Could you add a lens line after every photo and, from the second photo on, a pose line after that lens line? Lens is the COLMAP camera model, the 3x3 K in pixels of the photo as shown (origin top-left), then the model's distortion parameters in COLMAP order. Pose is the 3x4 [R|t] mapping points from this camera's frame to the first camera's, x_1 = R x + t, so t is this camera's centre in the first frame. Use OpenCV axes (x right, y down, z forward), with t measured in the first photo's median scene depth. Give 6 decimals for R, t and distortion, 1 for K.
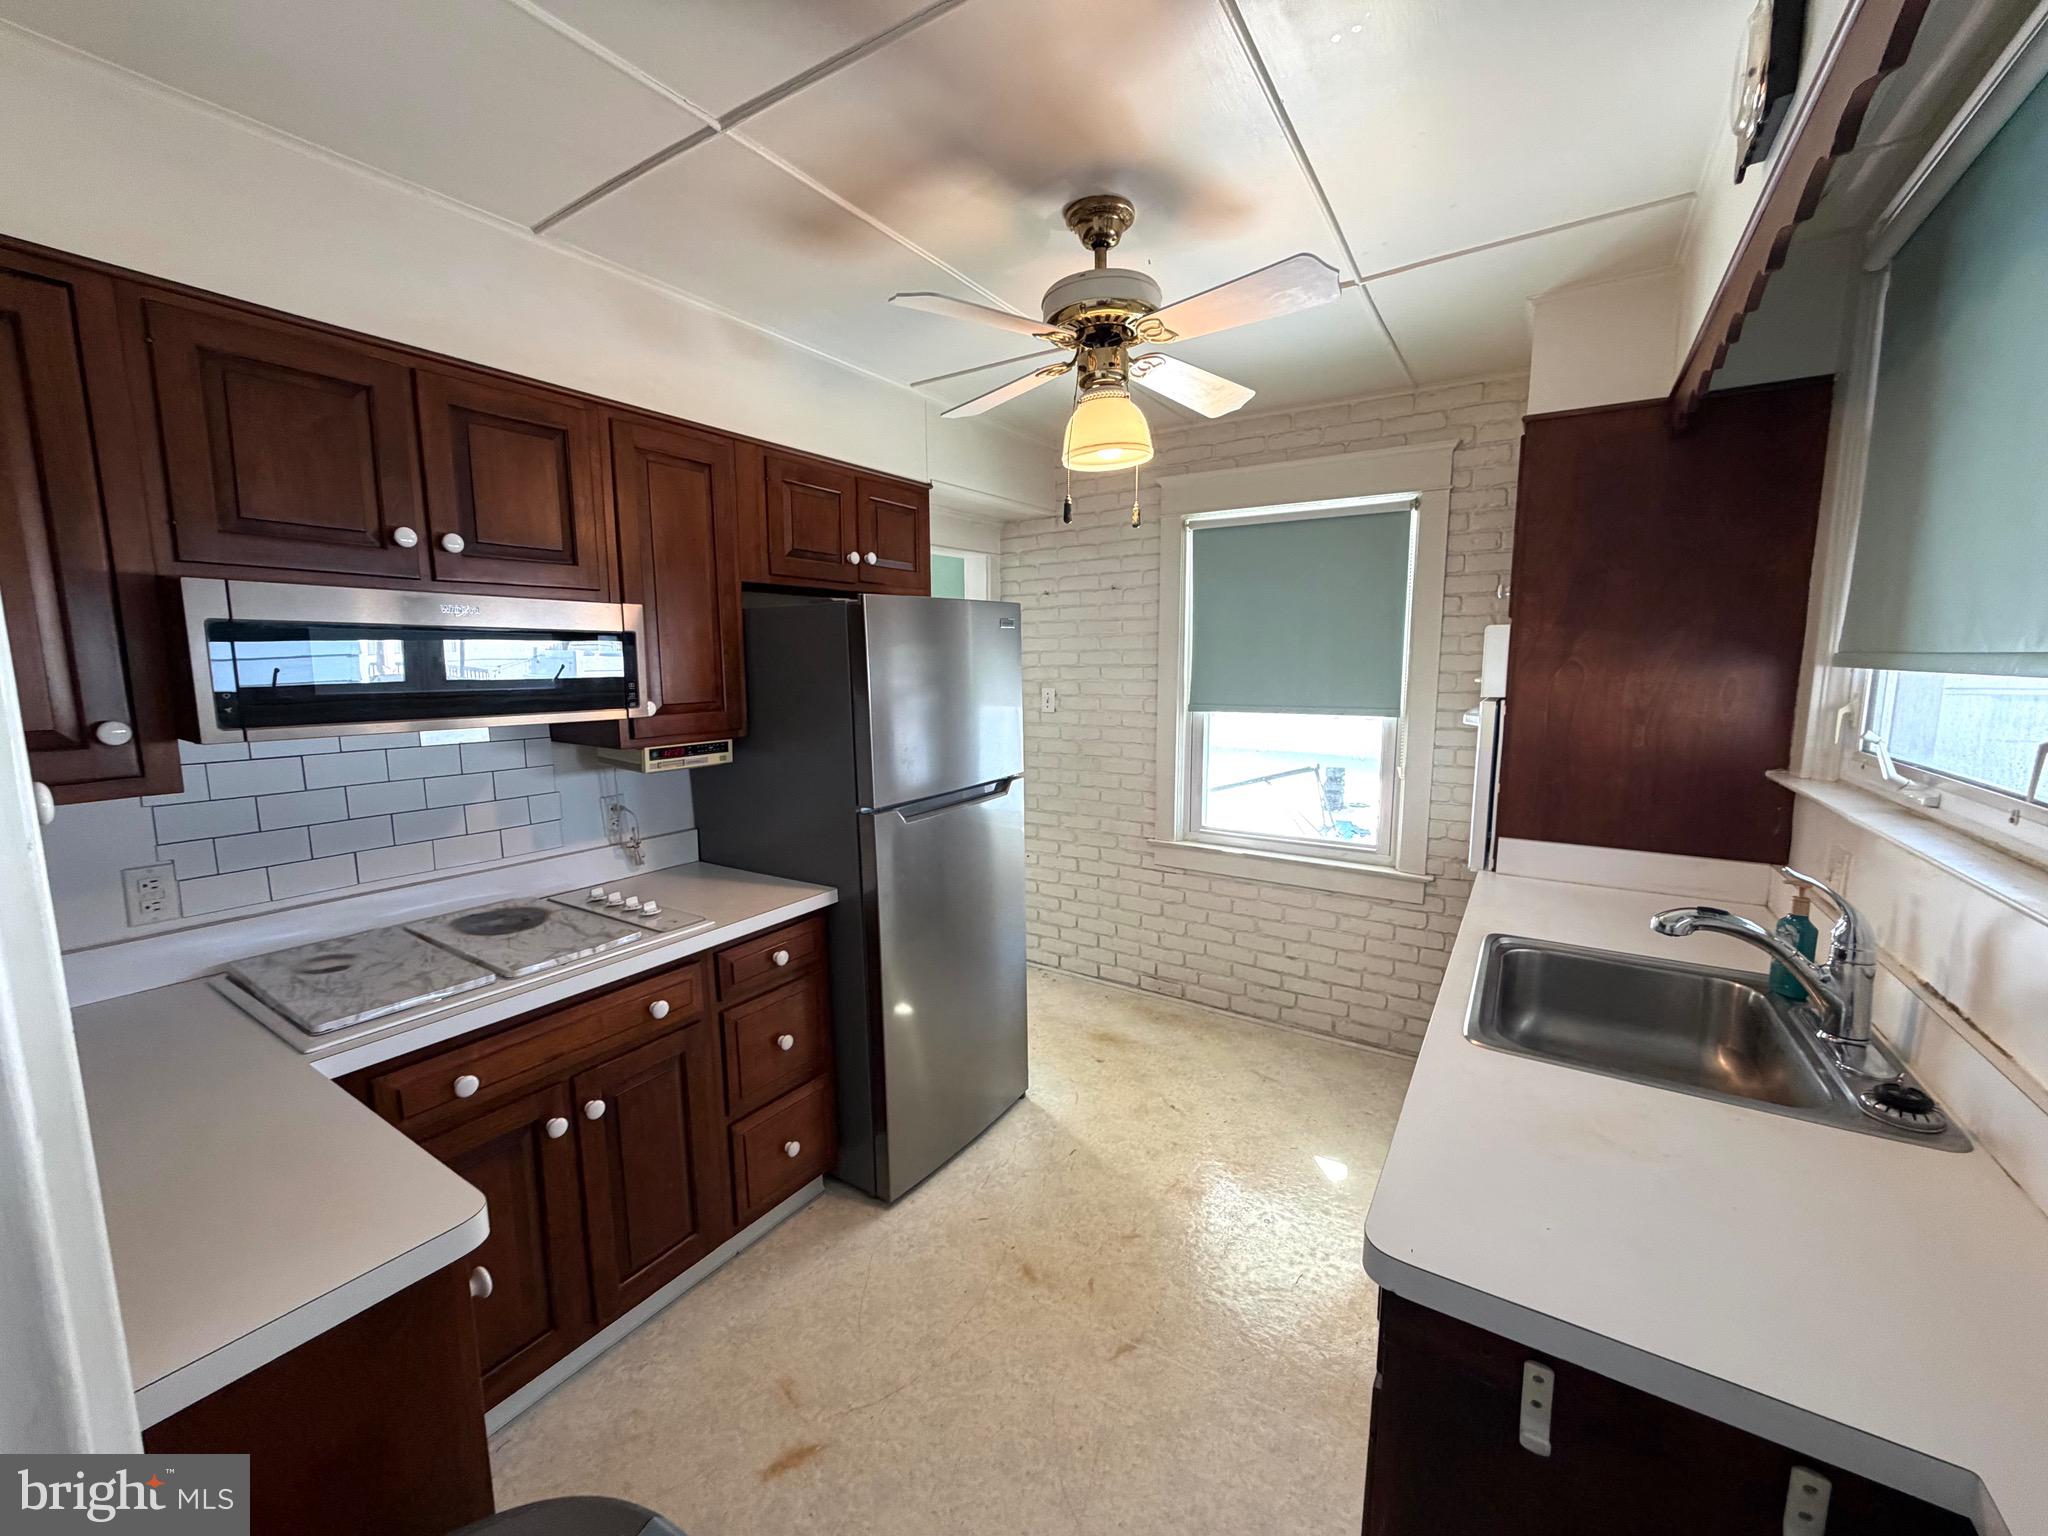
lens RADIAL K [[816.7, 0, 1019.7], [0, 816.7, 769.2], [0, 0, 1]] dist [0.002205, 0.000365]
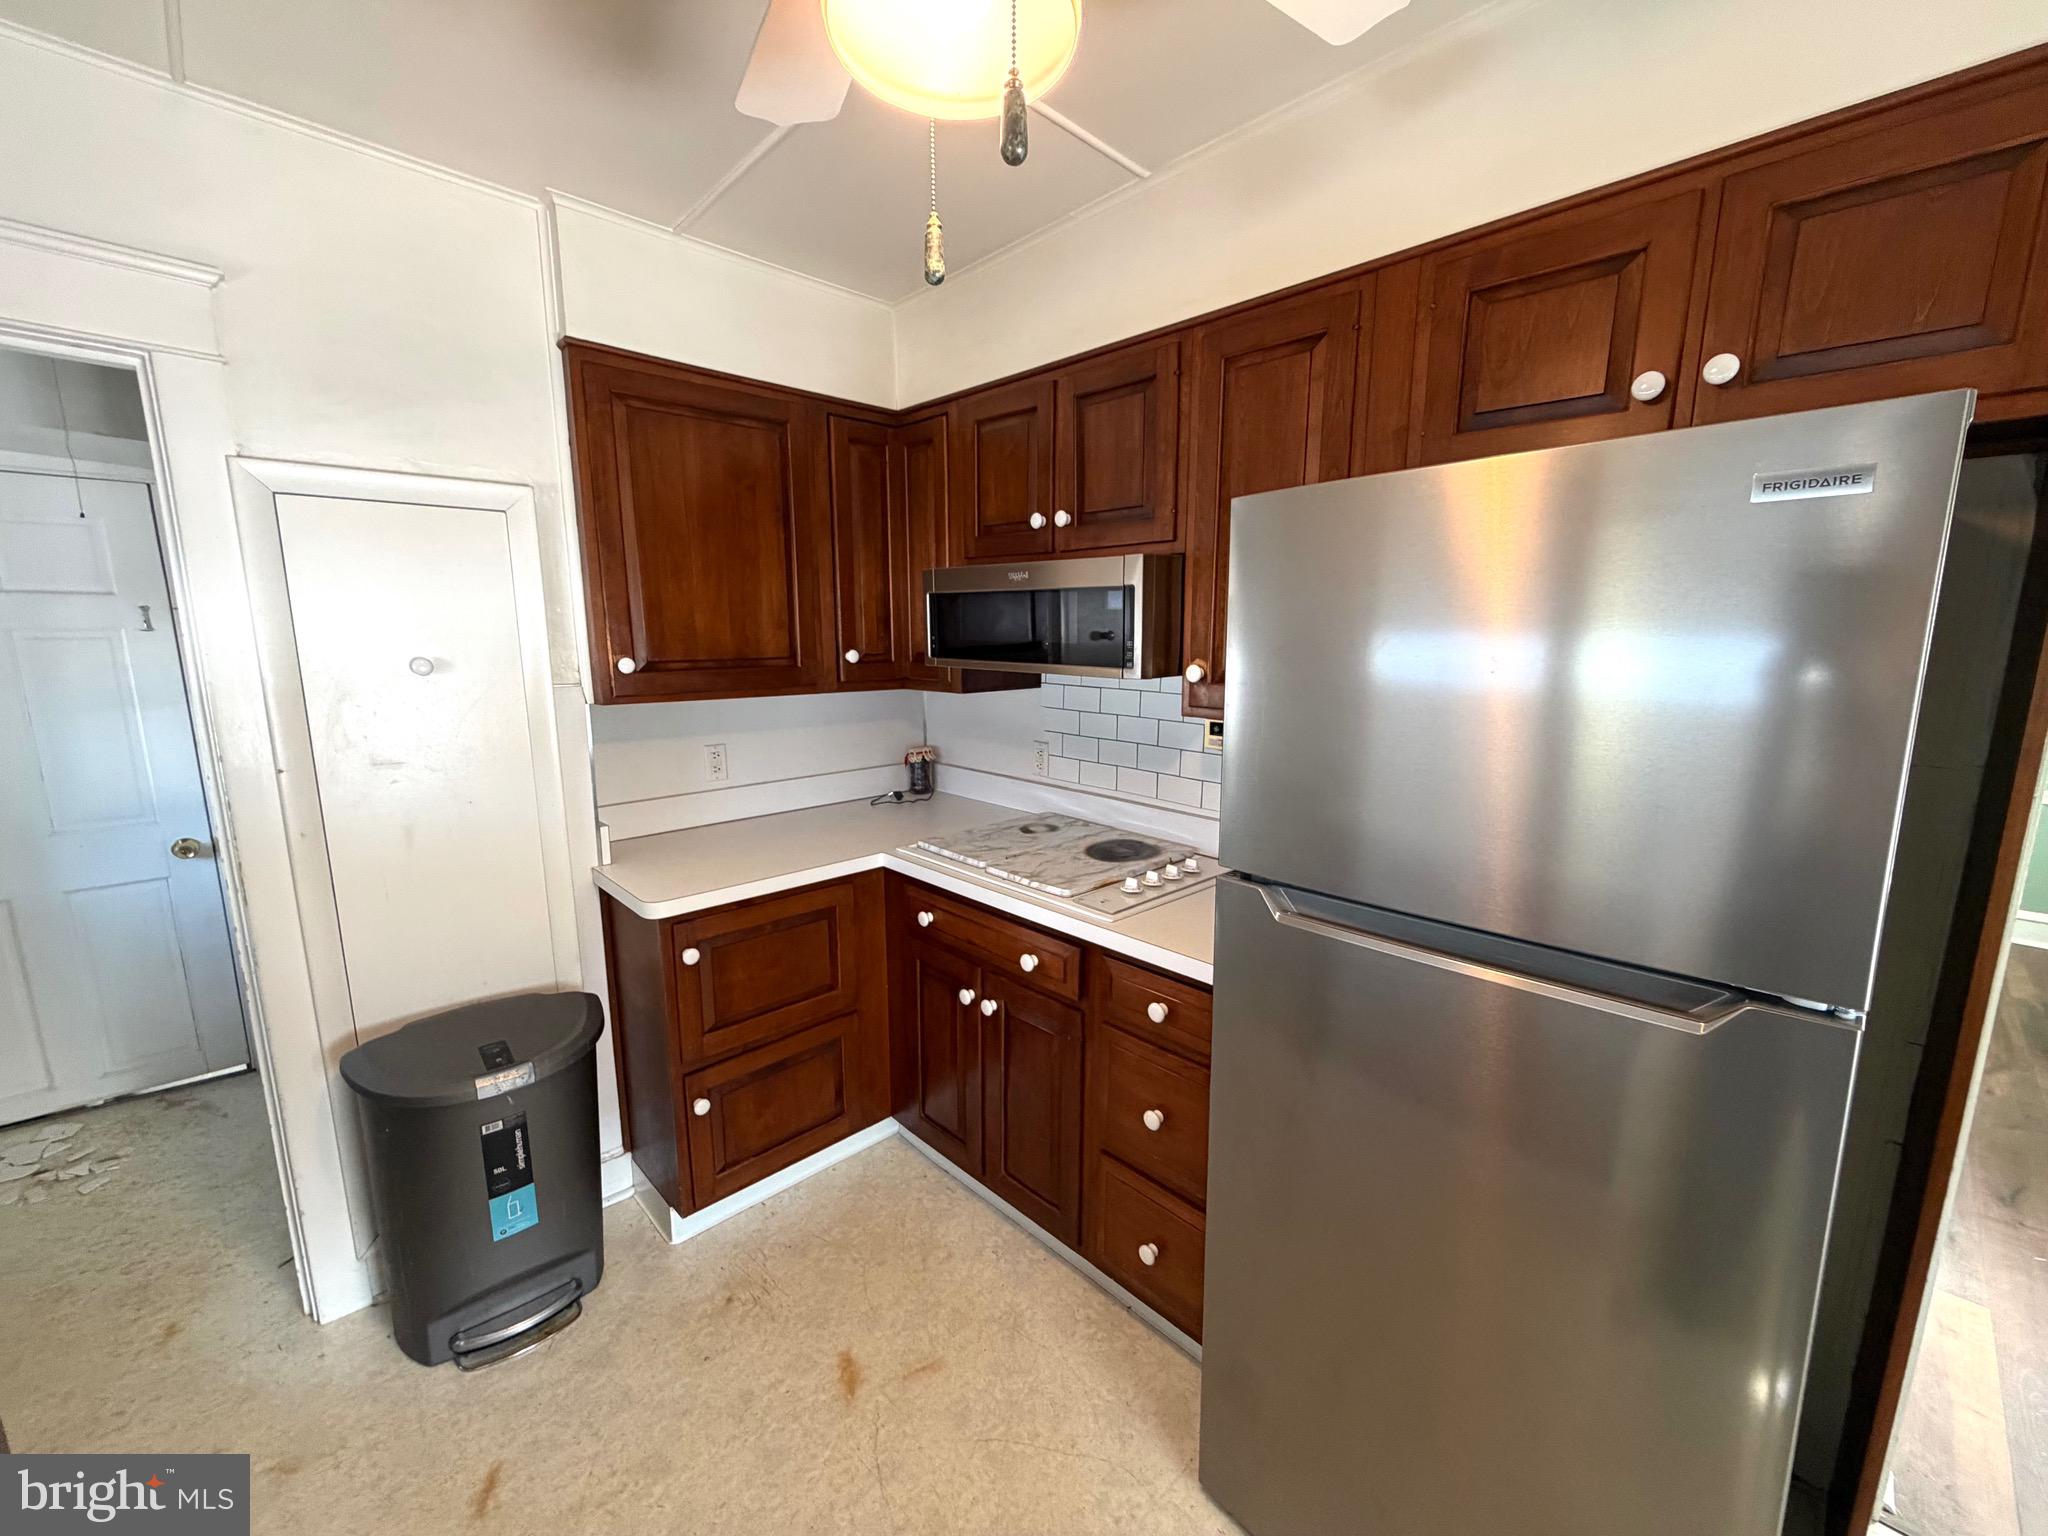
lens RADIAL K [[816.7, 0, 1024.0], [0, 816.7, 771.0], [0, 0, 1]] dist [0.002205, 0.000365]
pose [[-0.223018, 0.175105, -0.958958, 0.505259], [-0.135711, 0.968577, 0.208423, -0.151579], [0.965321, 0.176624, -0.192247, 1.179817]]
